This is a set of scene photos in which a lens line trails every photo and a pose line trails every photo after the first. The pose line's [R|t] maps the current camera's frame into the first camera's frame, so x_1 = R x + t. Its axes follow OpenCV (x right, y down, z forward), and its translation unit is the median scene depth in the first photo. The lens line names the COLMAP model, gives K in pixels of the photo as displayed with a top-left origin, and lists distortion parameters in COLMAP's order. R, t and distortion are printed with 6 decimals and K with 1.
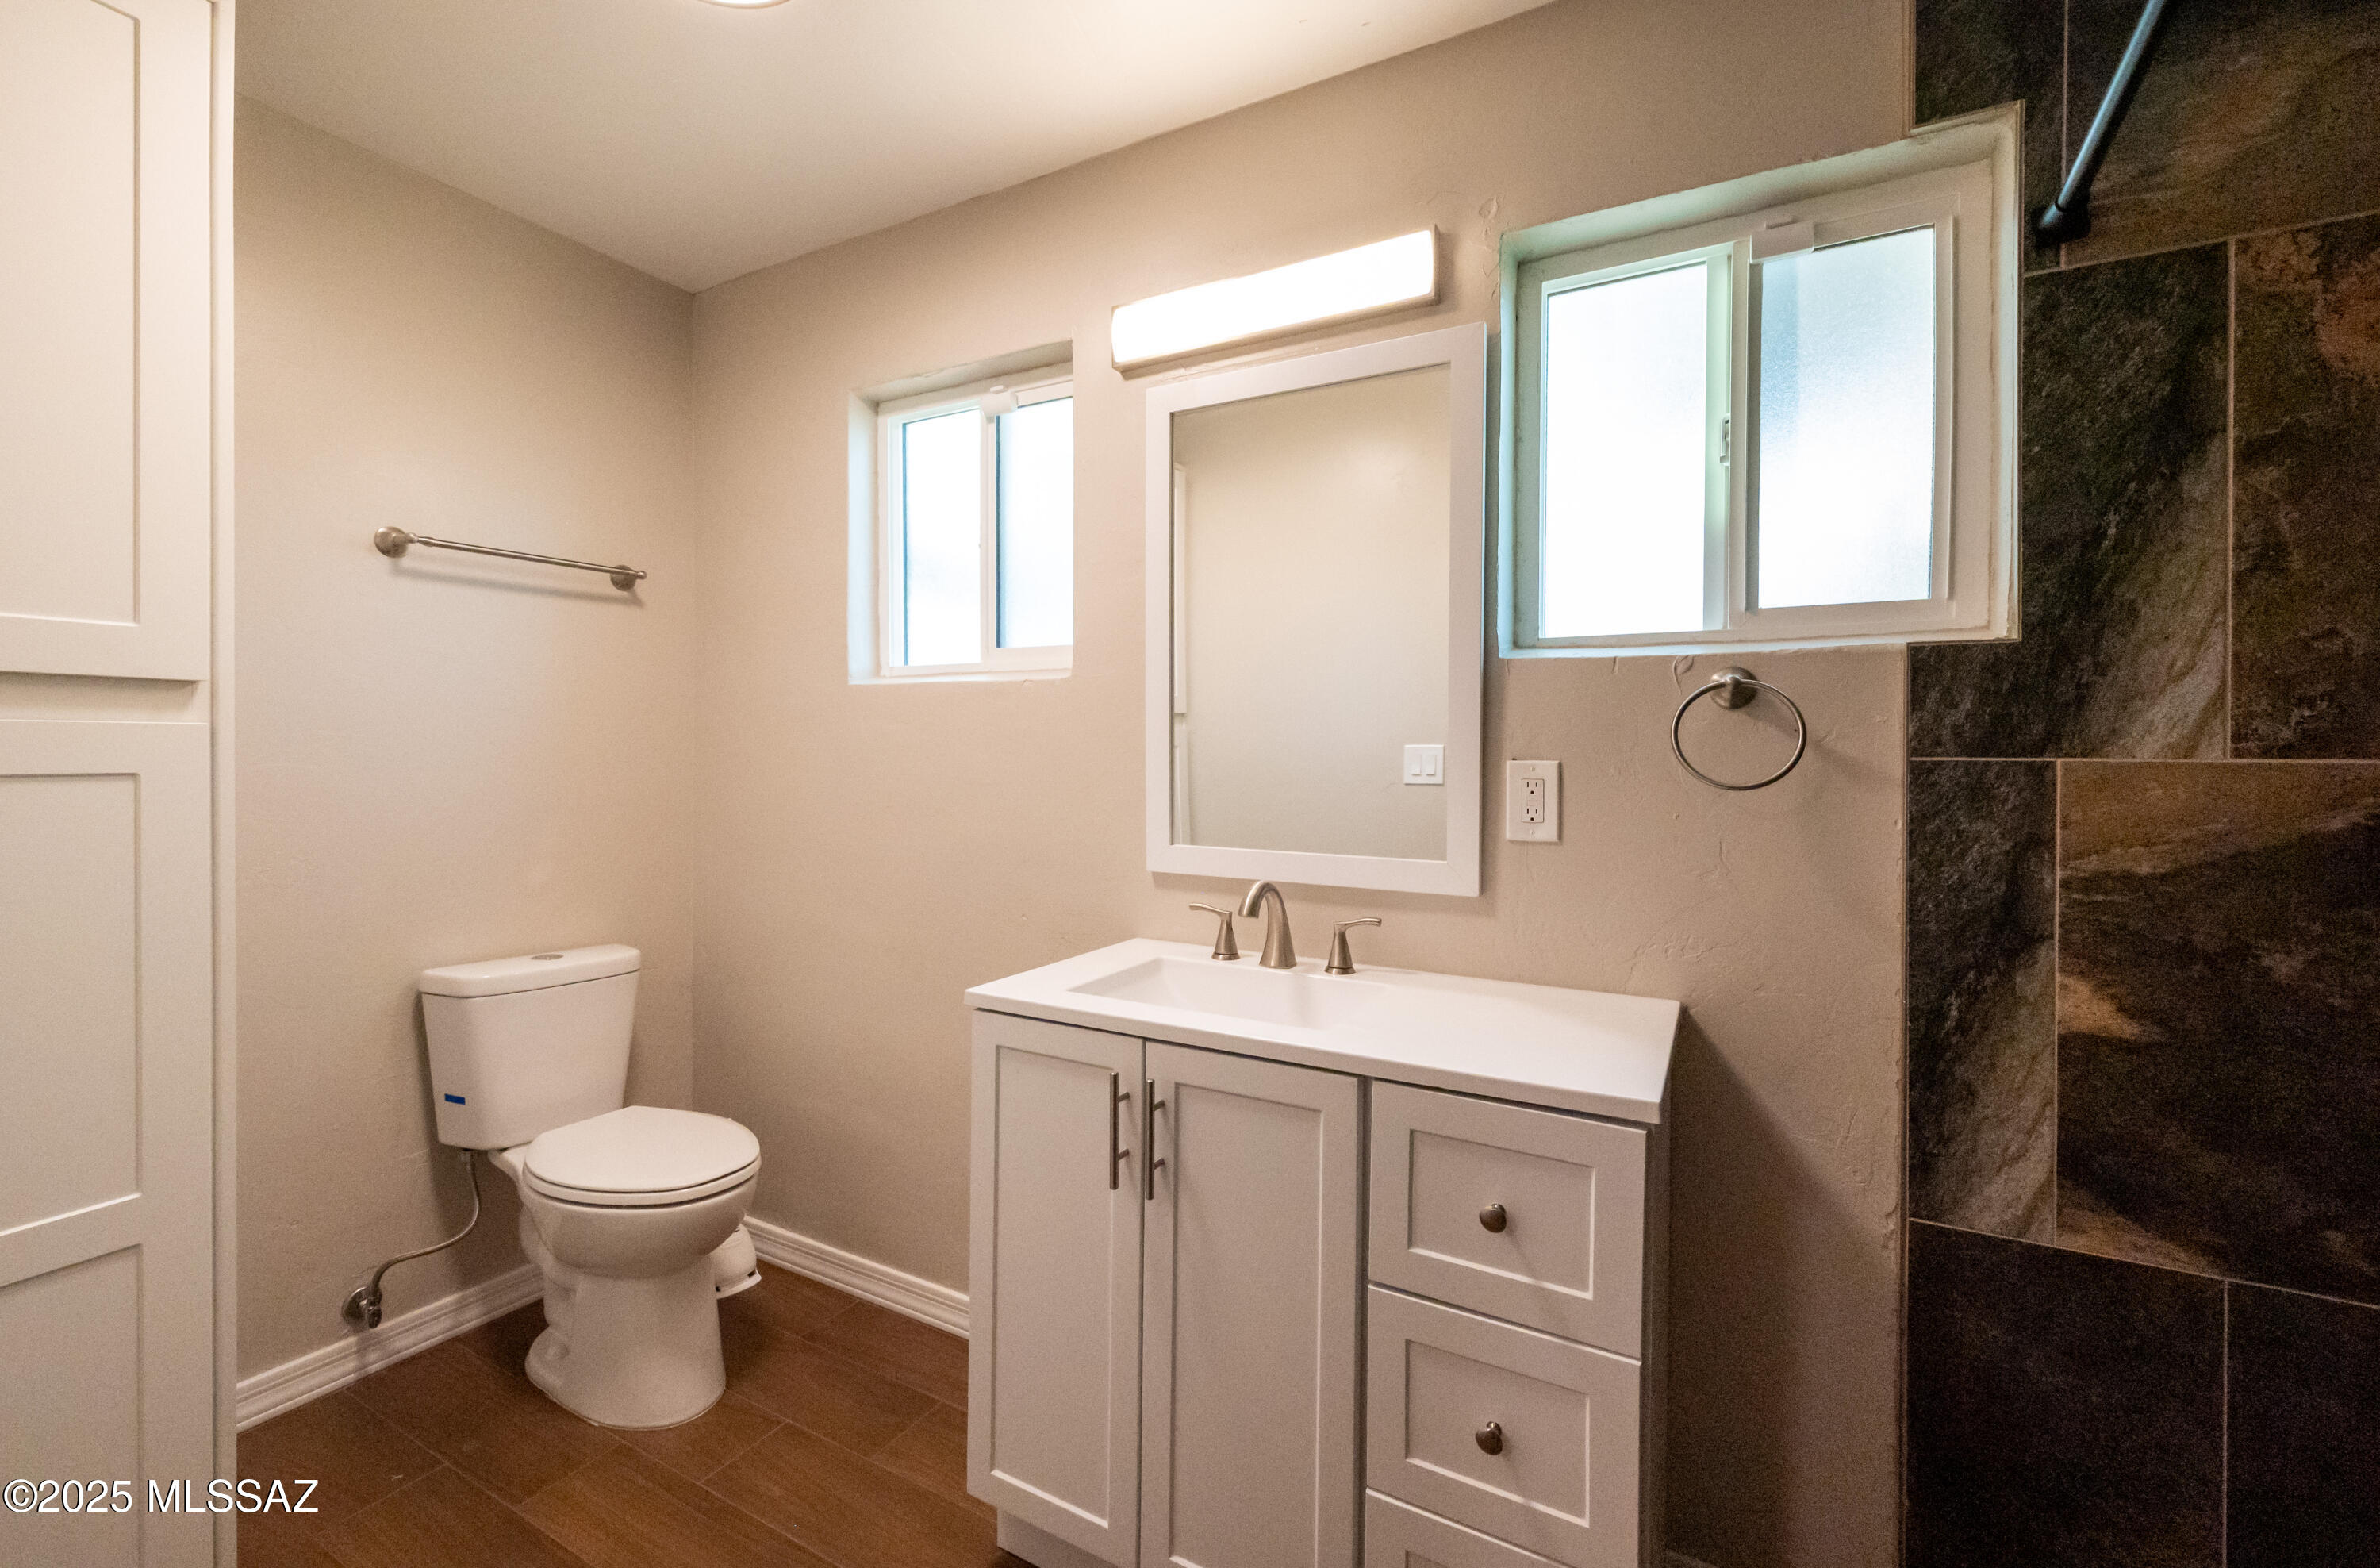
lens RADIAL K [[982.0, 0, 1185.1], [0, 982.0, 769.8], [0, 0, 1]] dist [0.001584, 0.000352]
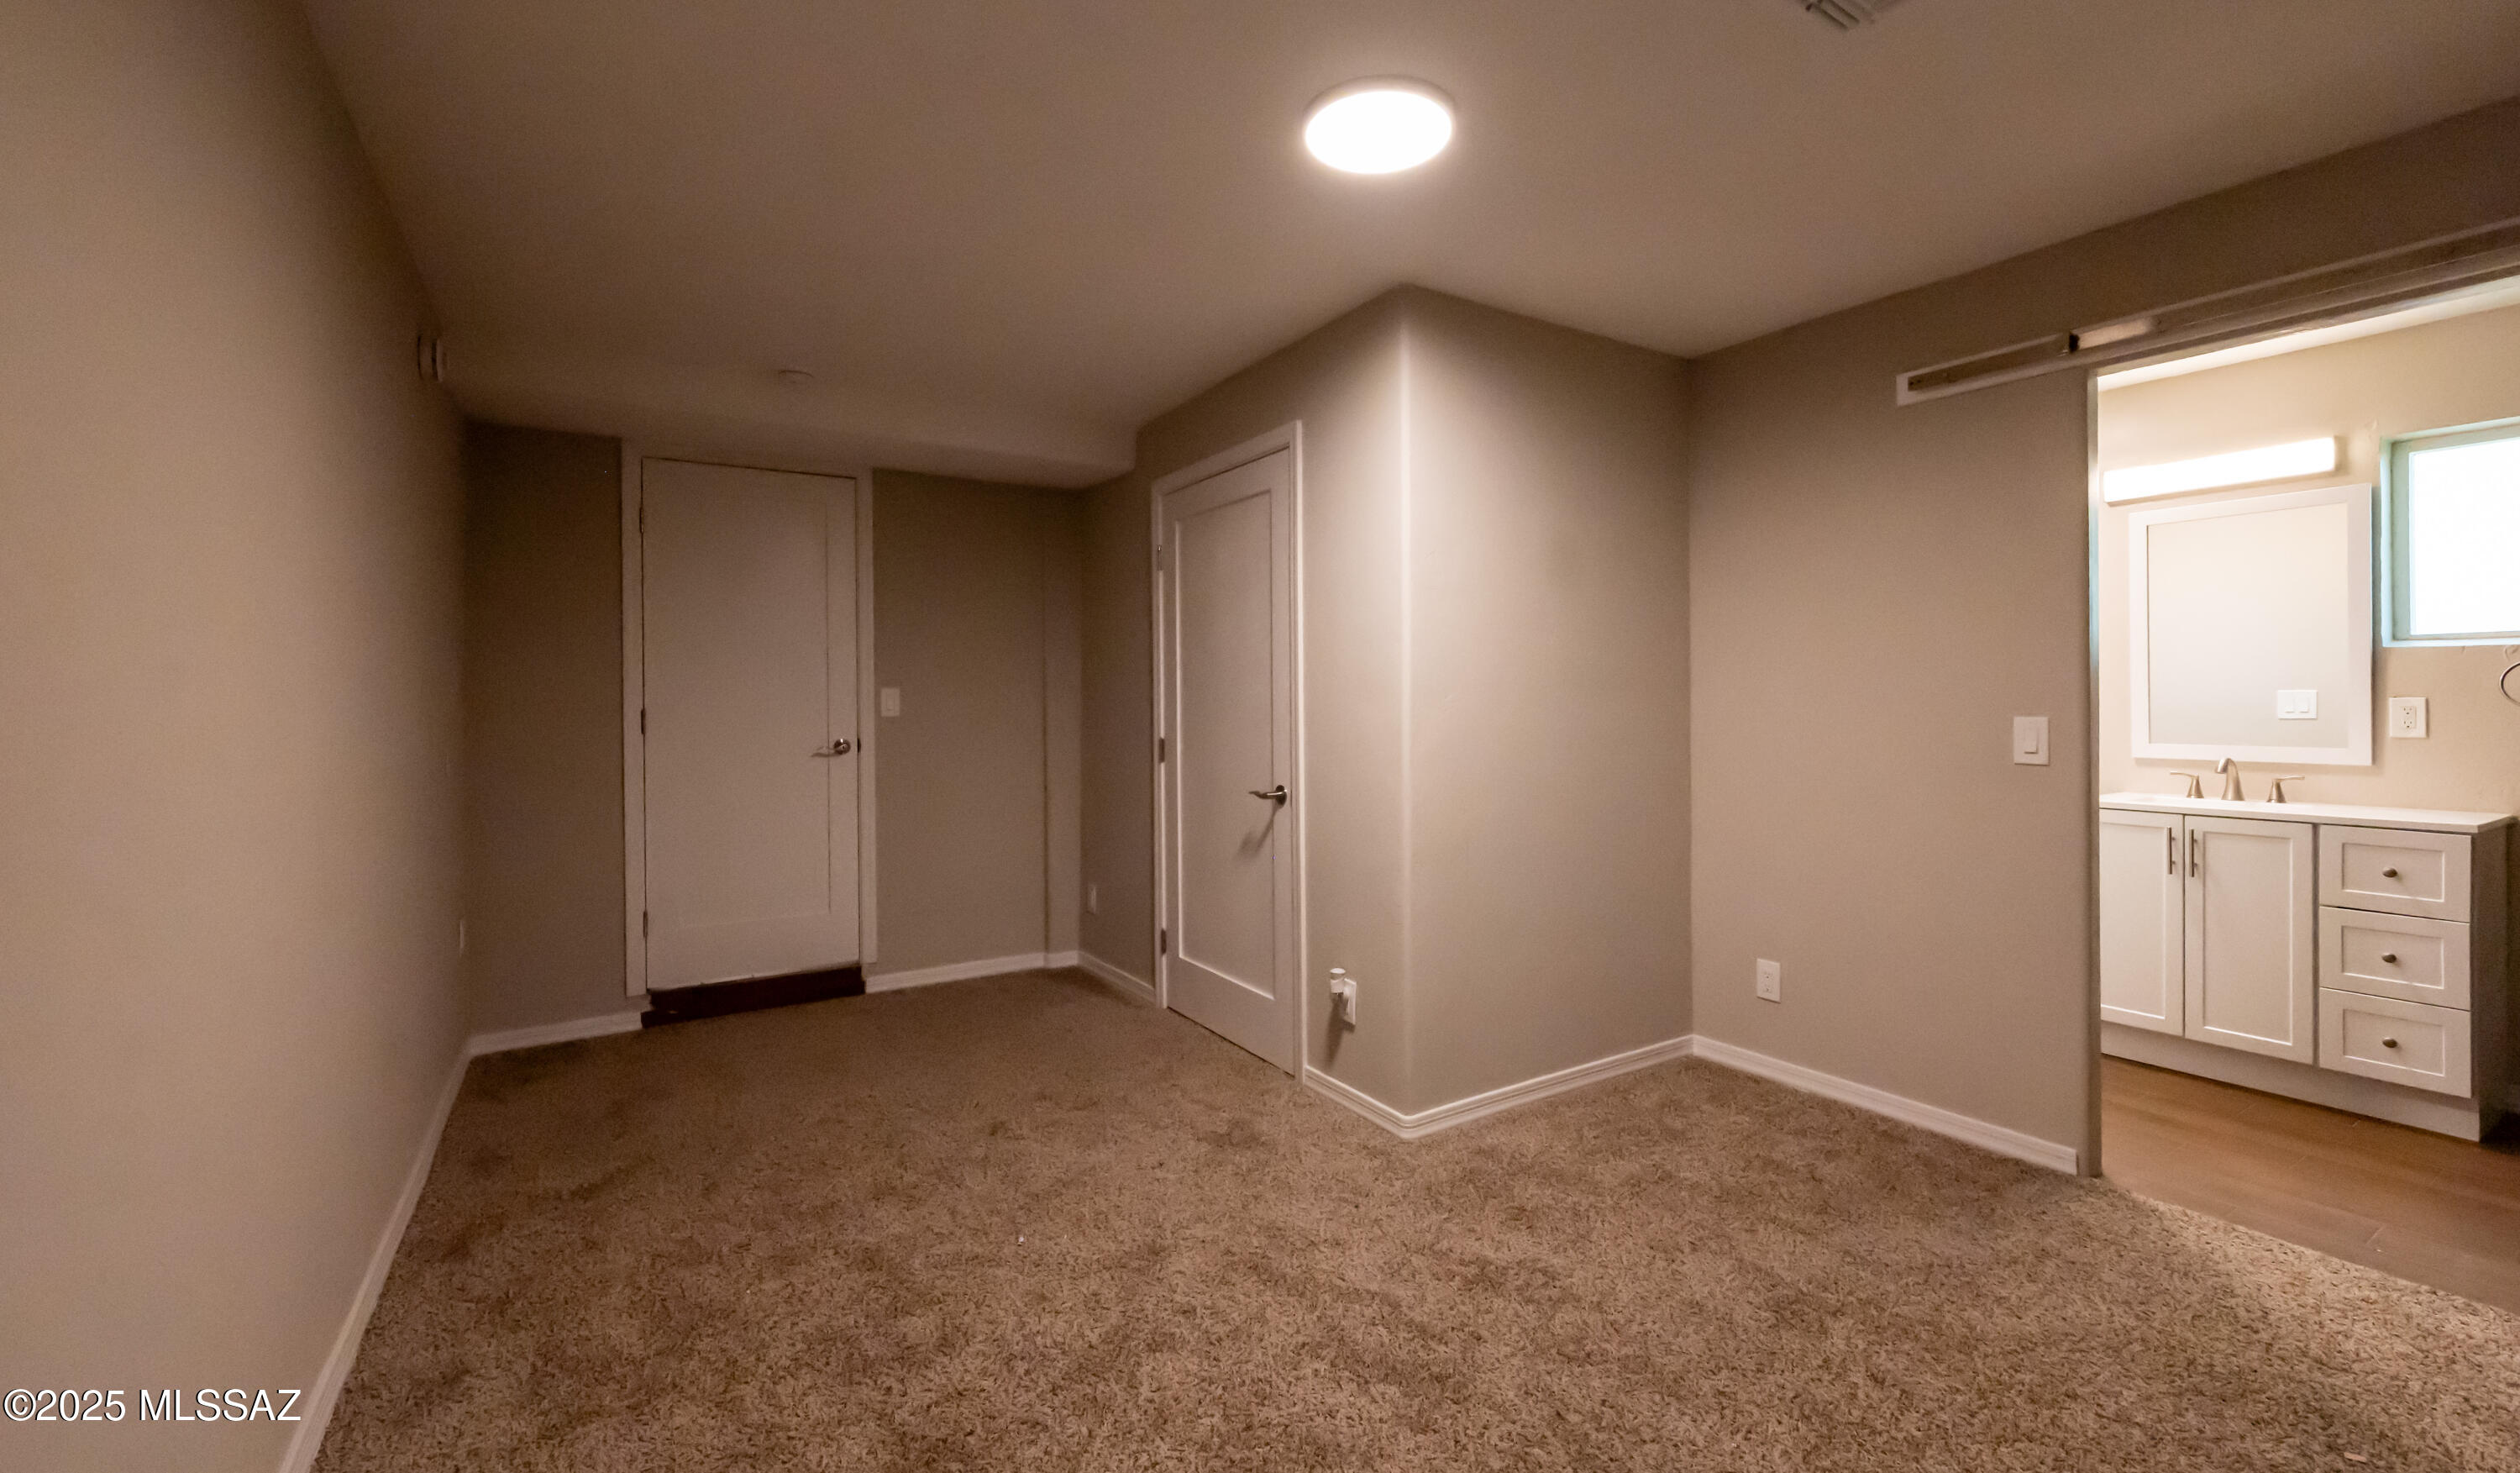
lens RADIAL K [[1025.6, 0, 1271.8], [0, 1025.6, 708.7], [0, 0, 1]] dist [-0.003799, -0.000023]
pose [[0.878182, -0.009504, -0.478232, -0.674566], [0.003550, 0.999905, -0.013351, 0.032632], [0.478313, 0.010027, 0.878132, -1.906304]]
